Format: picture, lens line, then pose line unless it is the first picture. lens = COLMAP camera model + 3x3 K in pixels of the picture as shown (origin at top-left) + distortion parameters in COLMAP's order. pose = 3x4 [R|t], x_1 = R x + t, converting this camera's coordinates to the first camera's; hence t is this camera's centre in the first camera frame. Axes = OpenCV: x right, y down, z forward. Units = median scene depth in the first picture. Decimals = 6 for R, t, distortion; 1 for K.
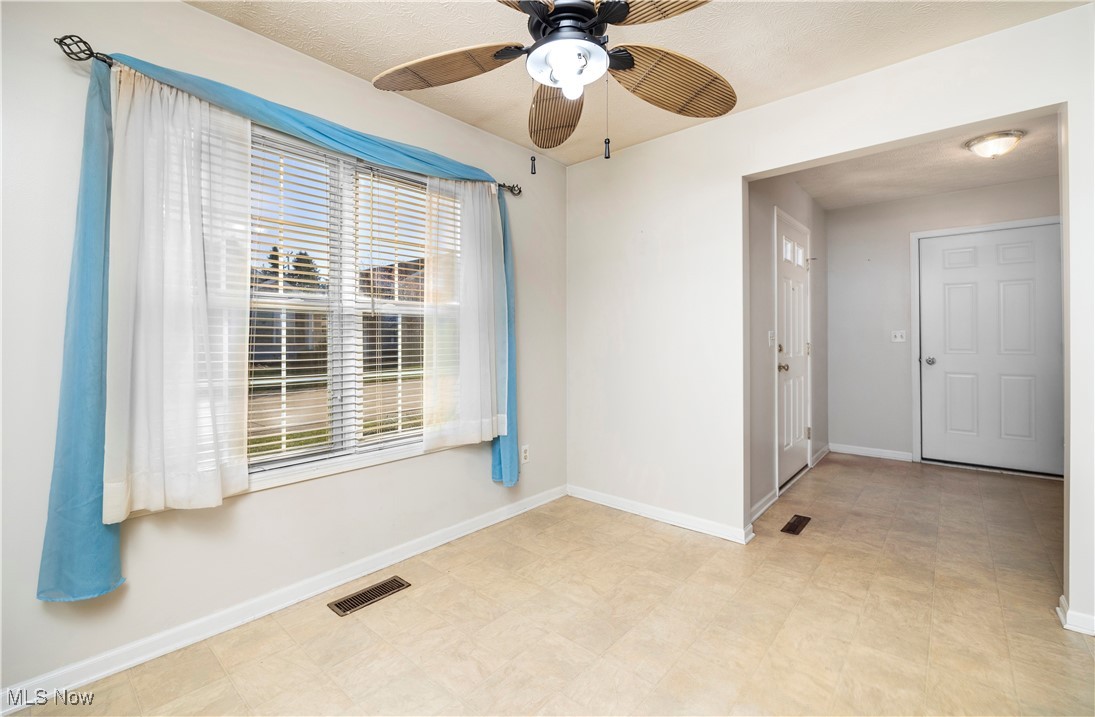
lens RADIAL K [[466.1, 0, 548.9], [0, 466.1, 339.3], [0, 0, 1]] dist [-0.013081, 0.000021]
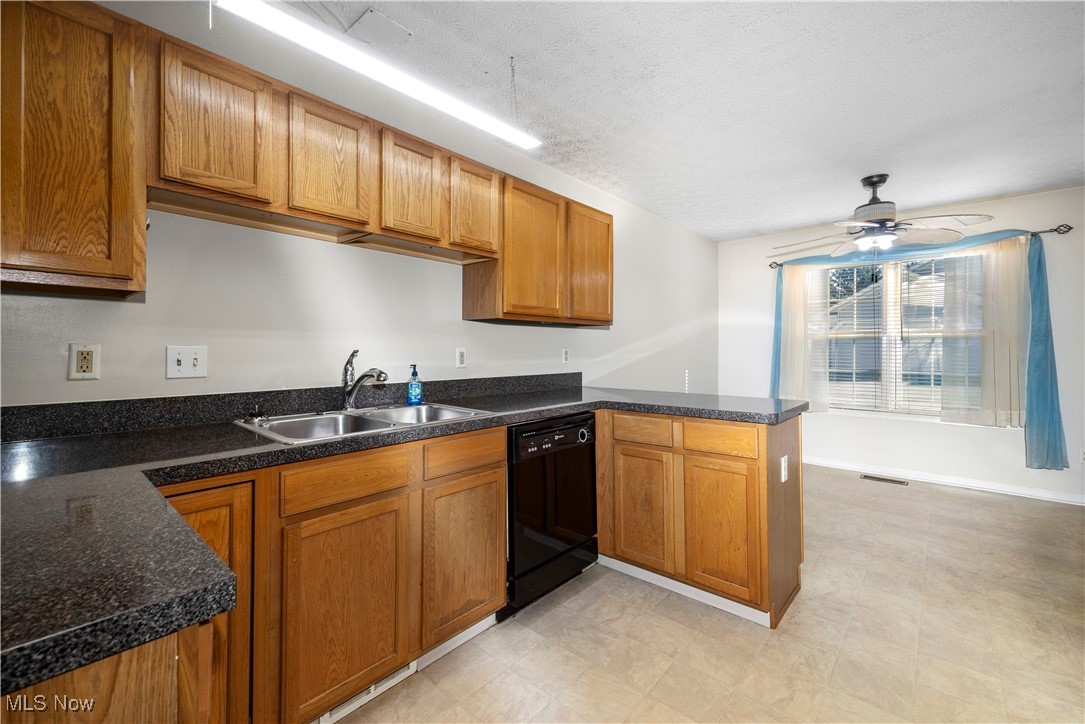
lens RADIAL K [[449.4, 0, 536.5], [0, 449.4, 345.6], [0, 0, 1]] dist [0.003416, 0.000252]
pose [[-0.019538, 0.003048, -0.999804, 1.488051], [0.001938, 0.999994, 0.003011, -0.038213], [0.999807, -0.001879, -0.019544, -0.436899]]
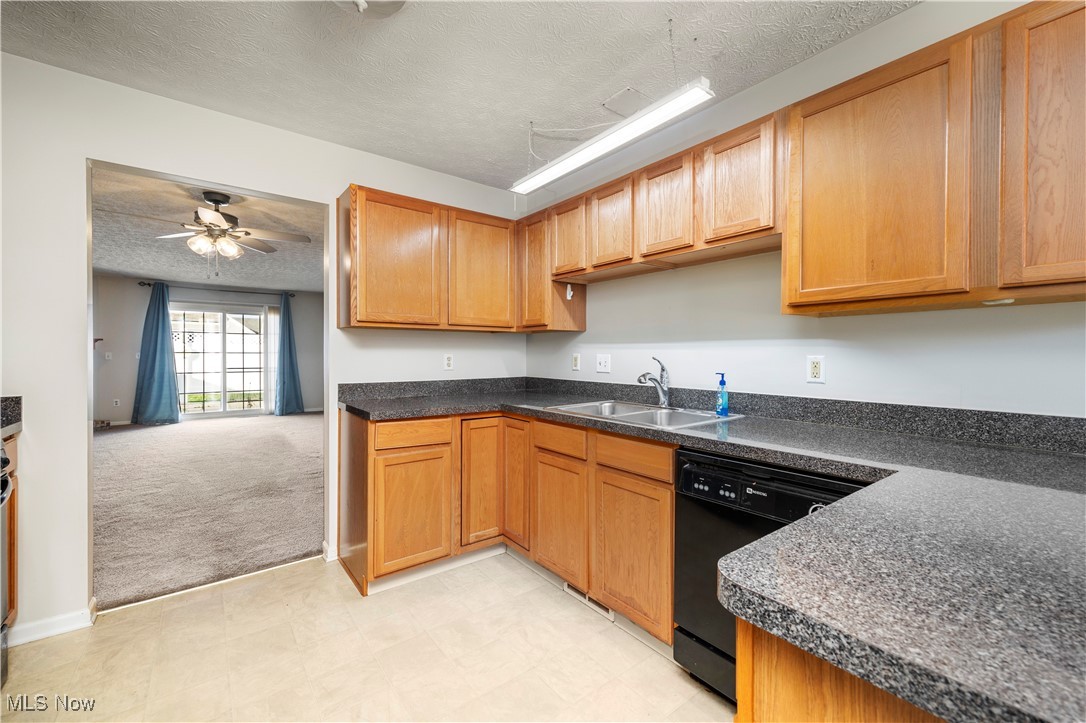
lens RADIAL K [[441.8, 0, 545.7], [0, 441.8, 355.3], [0, 0, 1]] dist [0.012825, 0.000070]
pose [[-0.981651, 0.003914, 0.190646, 0.706147], [0.003624, 0.999992, -0.001870, -0.031293], [-0.190651, -0.001145, -0.981657, 0.248119]]
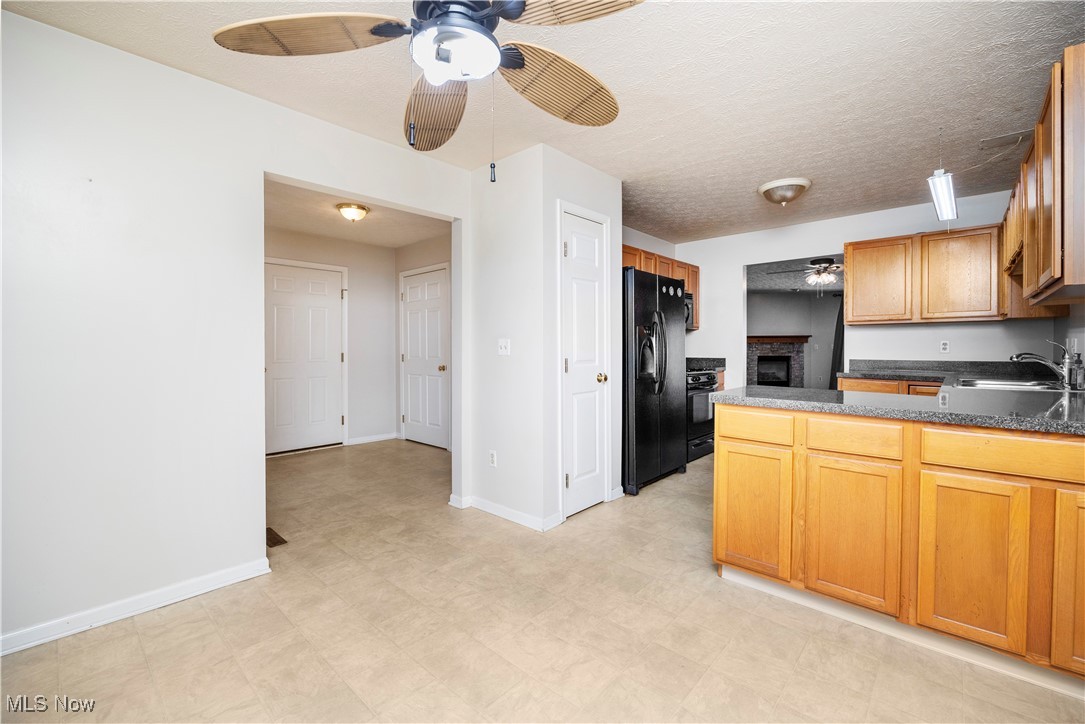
lens RADIAL K [[454.4, 0, 548.1], [0, 454.4, 355.5], [0, 0, 1]] dist [-0.012396, -0.000306]
pose [[0.017663, -0.010162, 0.999792, -0.533595], [0.000726, 0.999948, 0.010150, 0.000649], [-0.999844, 0.000547, 0.017670, 0.491991]]
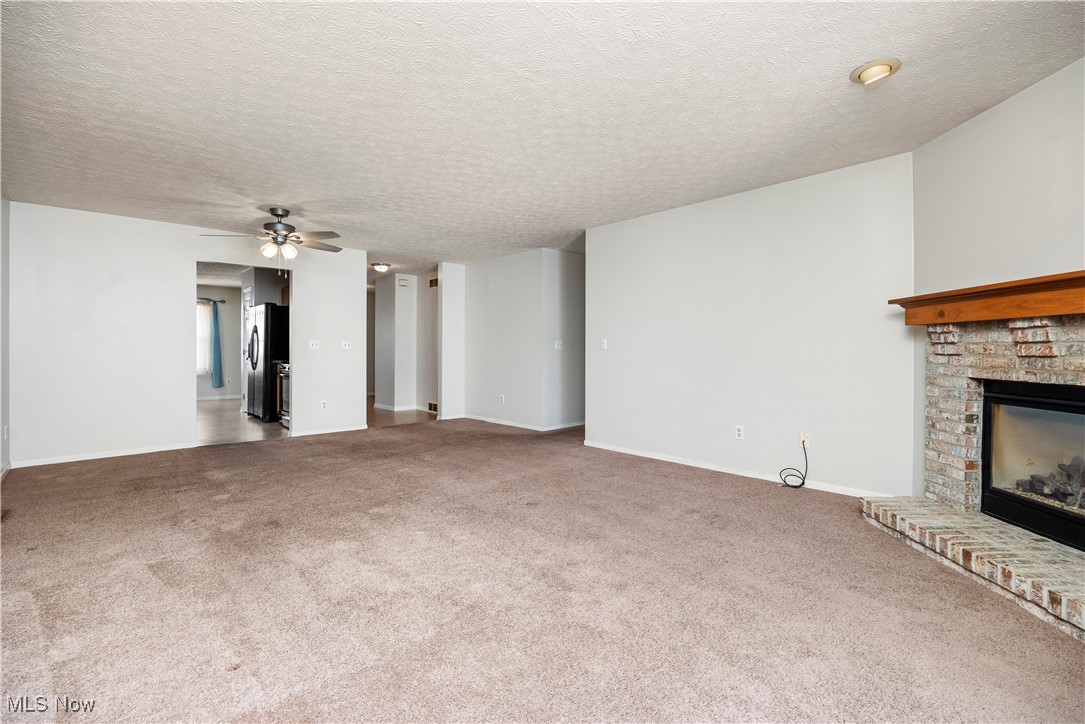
lens RADIAL K [[481.0, 0, 545.0], [0, 481.0, 351.1], [0, 0, 1]] dist [-0.016676, -0.000282]
pose [[0.996001, 0.006282, -0.089116, 3.441982], [-0.005417, 0.999936, 0.009947, -0.016942], [0.089173, -0.009425, 0.995972, -2.980053]]
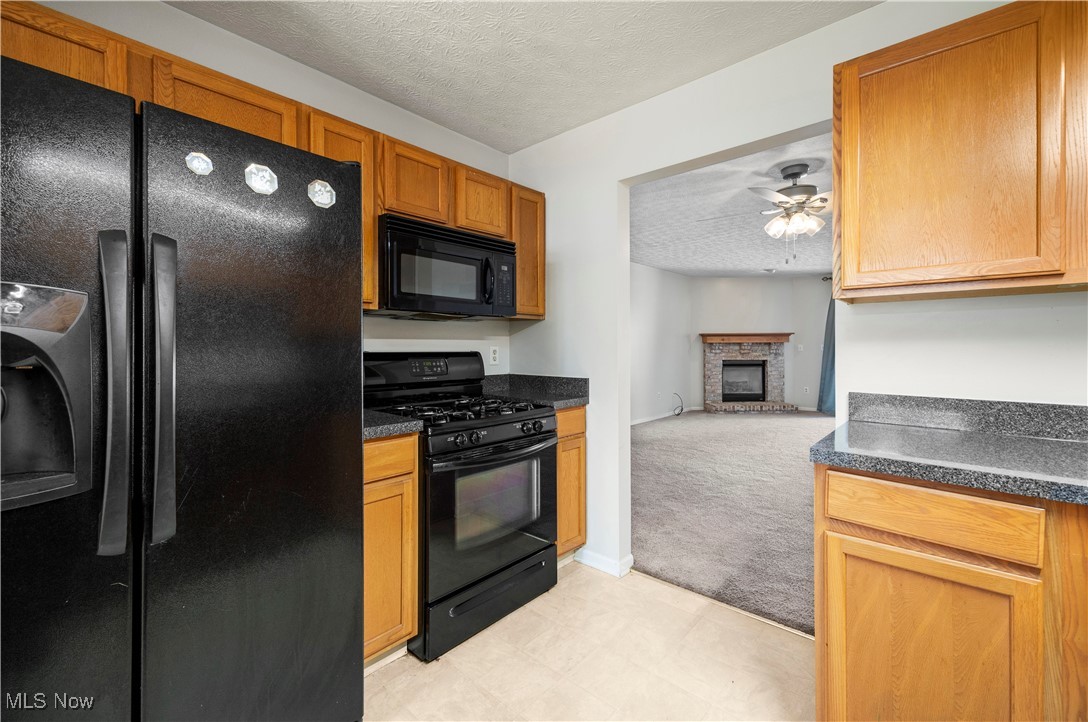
lens RADIAL K [[457.6, 0, 547.0], [0, 457.6, 346.6], [0, 0, 1]] dist [0.011474, -0.000120]
pose [[0.005232, 0.005037, 0.999974, 0.692103], [-0.001451, 0.999986, -0.005030, -0.032142], [-0.999985, -0.001425, 0.005239, -0.290010]]
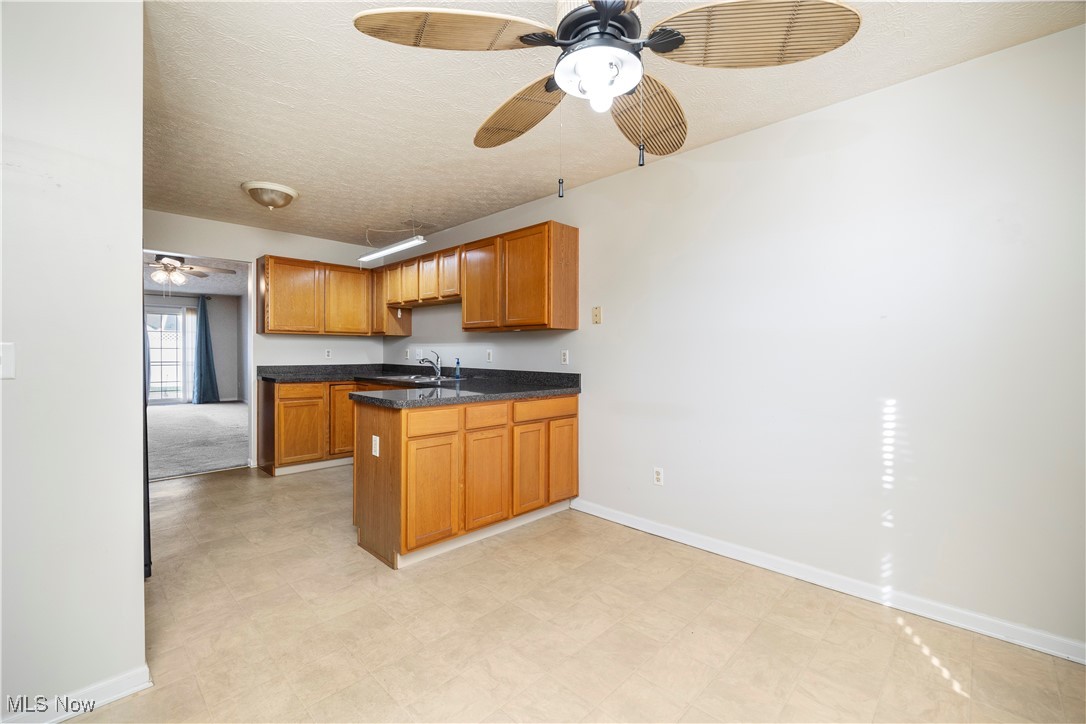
lens RADIAL K [[454.1, 0, 540.8], [0, 454.1, 355.4], [0, 0, 1]] dist [-0.011481, 0.000161]
pose [[-0.998601, 0.001587, 0.052853, 0.069263], [0.001796, 0.999991, 0.003903, -0.013547], [-0.052846, 0.003992, -0.998595, 1.189637]]
